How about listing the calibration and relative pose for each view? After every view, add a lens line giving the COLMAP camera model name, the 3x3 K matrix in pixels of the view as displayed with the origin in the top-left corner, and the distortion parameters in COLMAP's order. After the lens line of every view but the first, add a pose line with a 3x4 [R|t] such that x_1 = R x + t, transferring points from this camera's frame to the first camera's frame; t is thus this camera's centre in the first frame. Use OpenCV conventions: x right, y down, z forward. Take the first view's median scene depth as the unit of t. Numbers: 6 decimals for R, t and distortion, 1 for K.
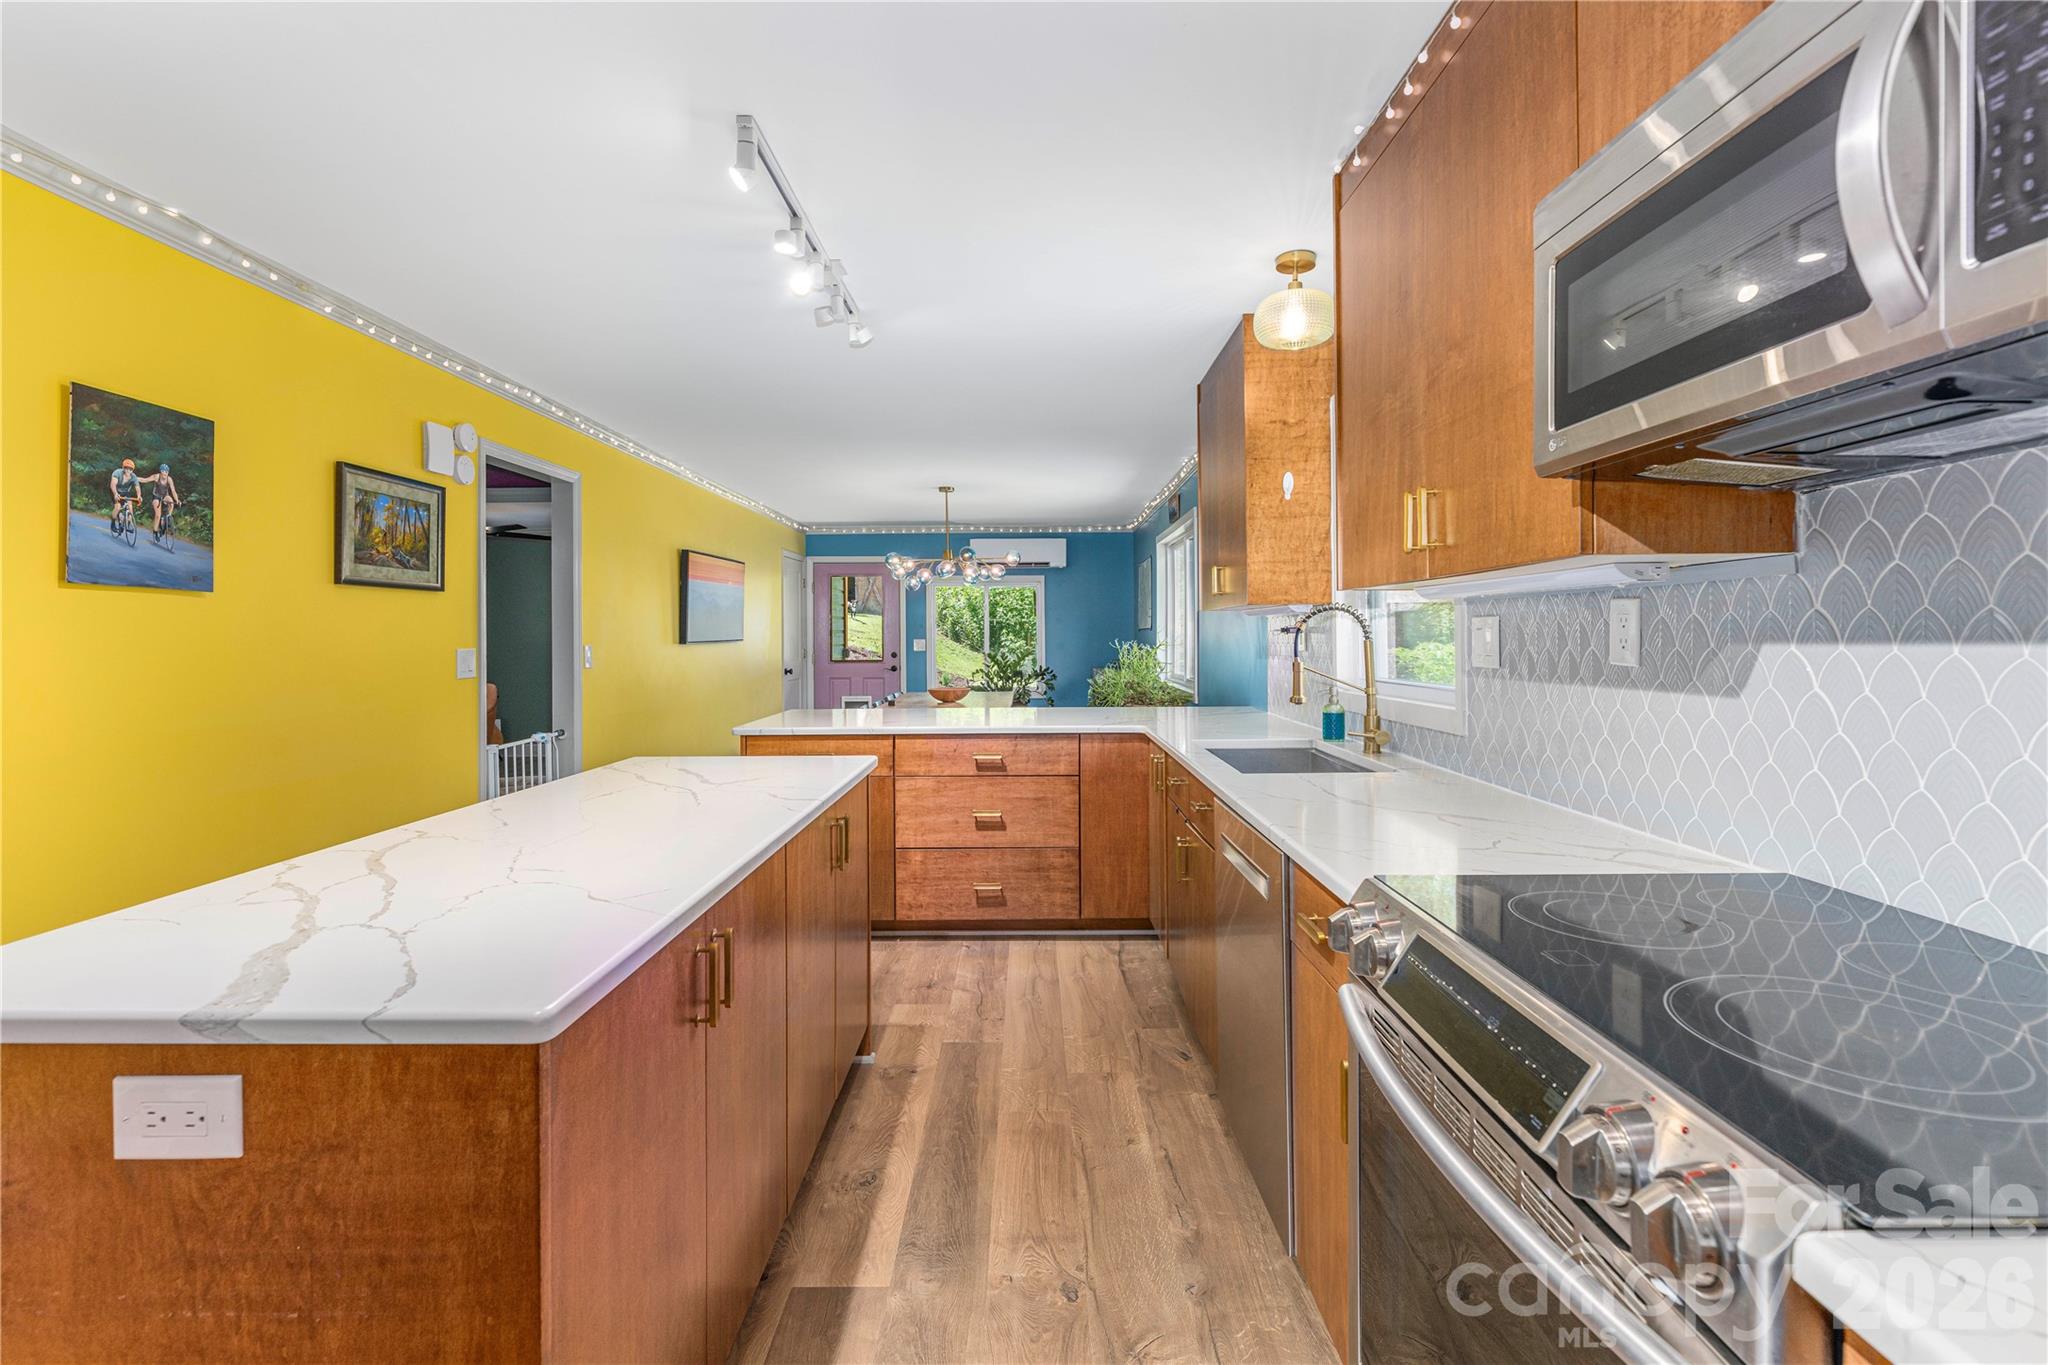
lens RADIAL K [[920.2, 0, 1048.3], [0, 920.2, 631.2], [0, 0, 1]] dist [-0.000037, -0.000179]
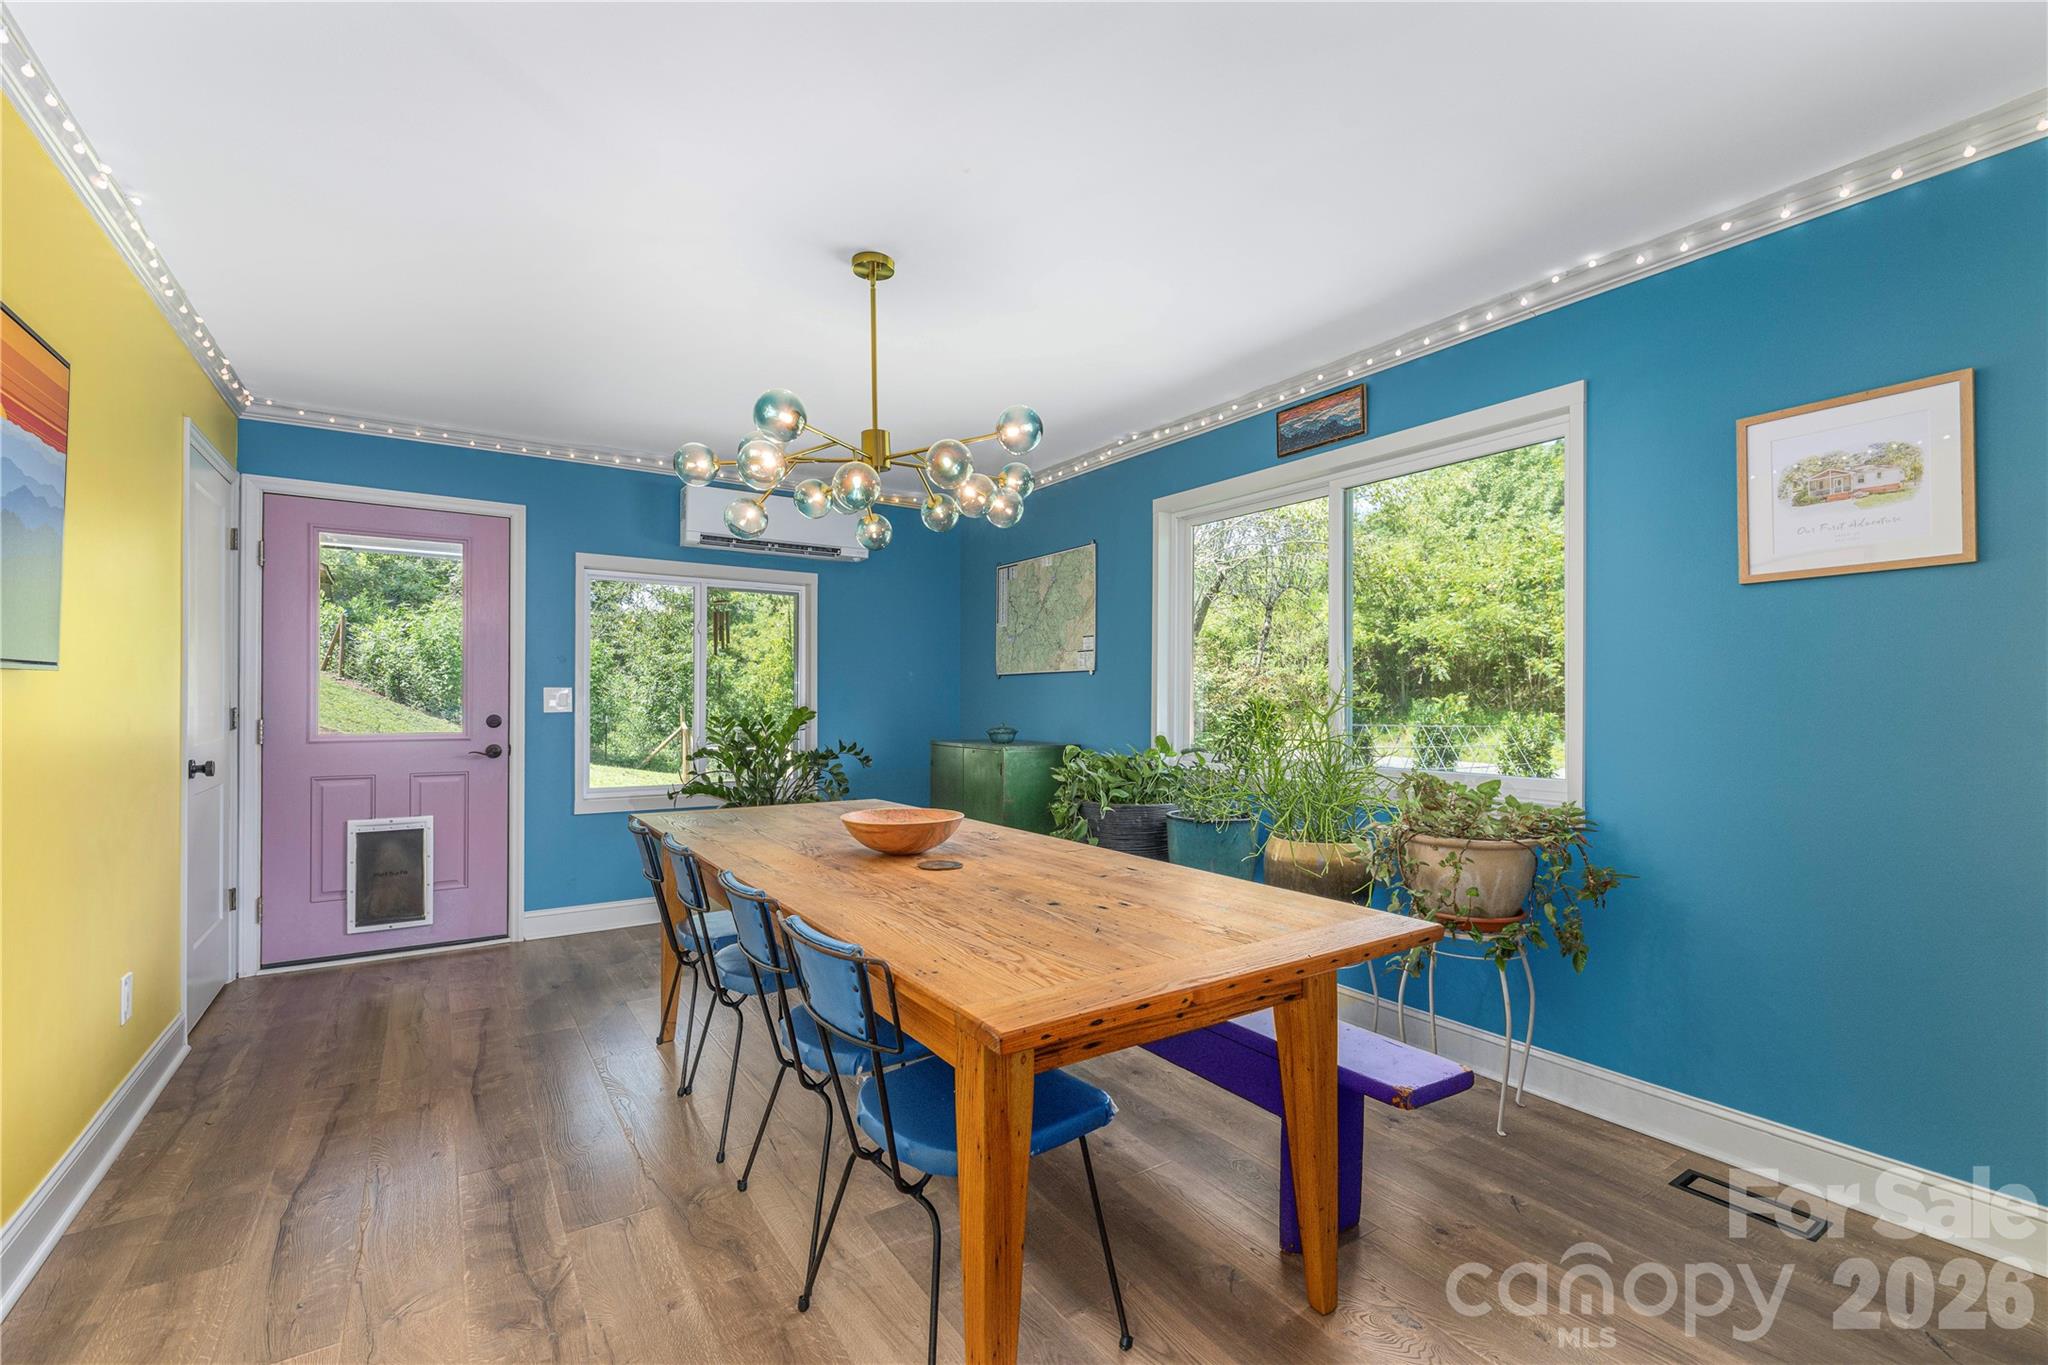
lens RADIAL K [[870.0, 0, 1023.5], [0, 870.0, 687.6], [0, 0, 1]] dist [-0.009576, -0.000041]
pose [[0.847921, 0.011745, 0.529993, -0.942002], [-0.008269, 0.999926, -0.008929, 0.058631], [-0.530059, 0.003189, 0.847955, 2.686404]]
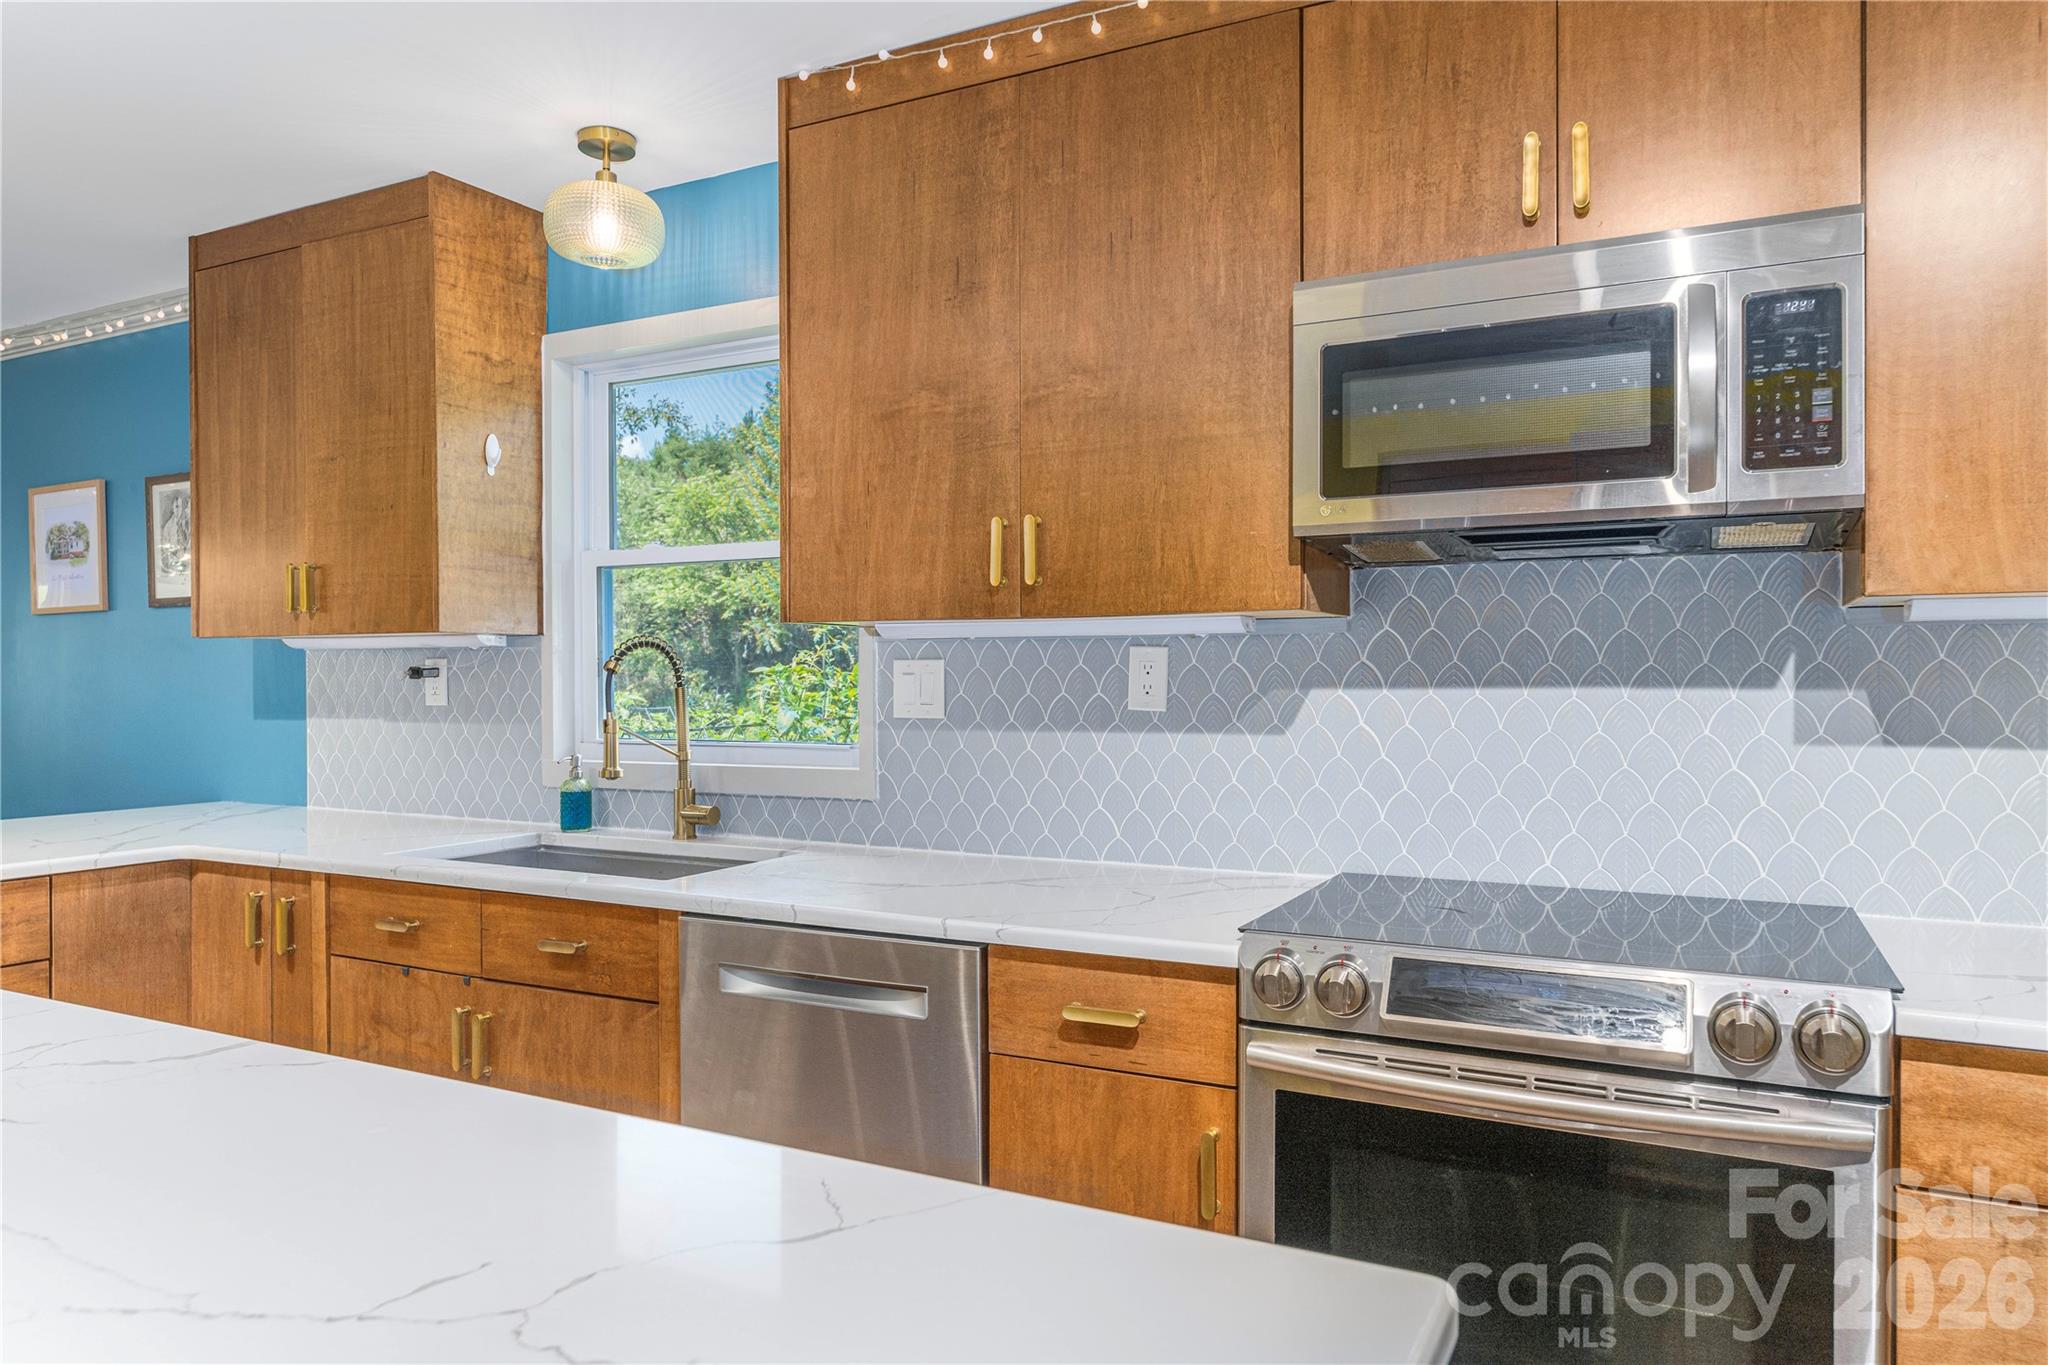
lens RADIAL K [[1337.5, 0, 1016.2], [0, 1337.5, 682.8], [0, 0, 1]] dist [0.003871, -0.000674]
pose [[0.482653, -0.003374, 0.875805, -0.736275], [-0.004175, 0.999972, 0.006153, -0.002972], [-0.875802, -0.006626, 0.482626, 0.375134]]
